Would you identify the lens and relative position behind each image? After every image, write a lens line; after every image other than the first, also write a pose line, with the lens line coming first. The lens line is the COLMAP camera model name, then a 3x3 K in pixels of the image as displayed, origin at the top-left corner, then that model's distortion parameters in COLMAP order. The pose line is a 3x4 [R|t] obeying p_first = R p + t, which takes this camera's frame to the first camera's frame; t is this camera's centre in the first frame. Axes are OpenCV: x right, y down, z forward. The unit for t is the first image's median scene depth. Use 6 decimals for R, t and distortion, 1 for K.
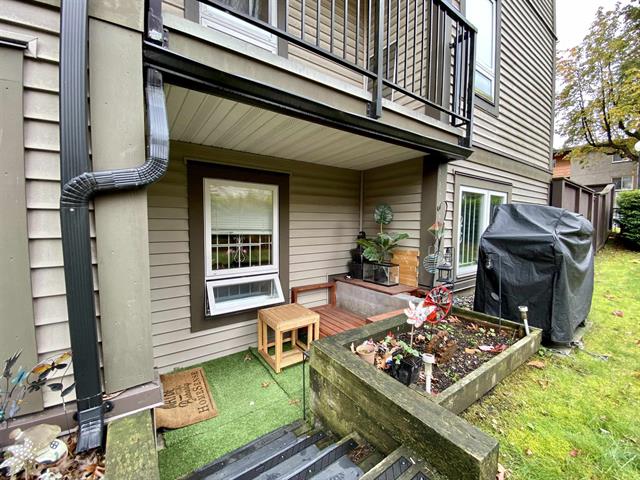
lens RADIAL K [[261.7, 0, 317.1], [0, 261.7, 241.3], [0, 0, 1]] dist [0.010276, -0.015657]
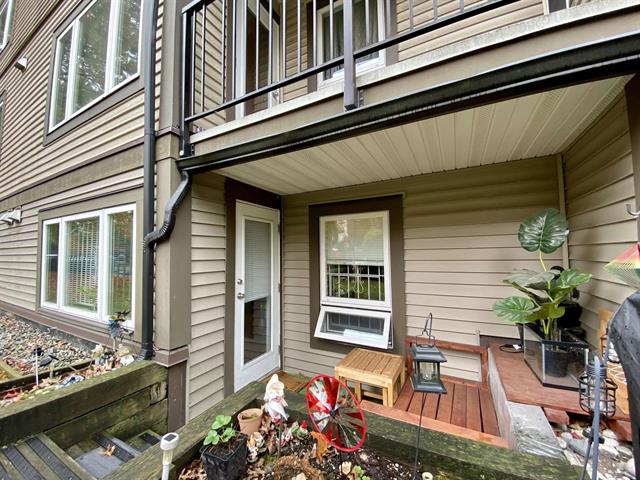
lens RADIAL K [[261.7, 0, 318.1], [0, 261.7, 237.6], [0, 0, 1]] dist [0.010276, -0.015657]
pose [[0.429183, -0.068037, -0.900651, 0.541968], [-0.051718, 0.993672, -0.099708, -0.022388], [0.901736, 0.089373, 0.422948, 0.426247]]
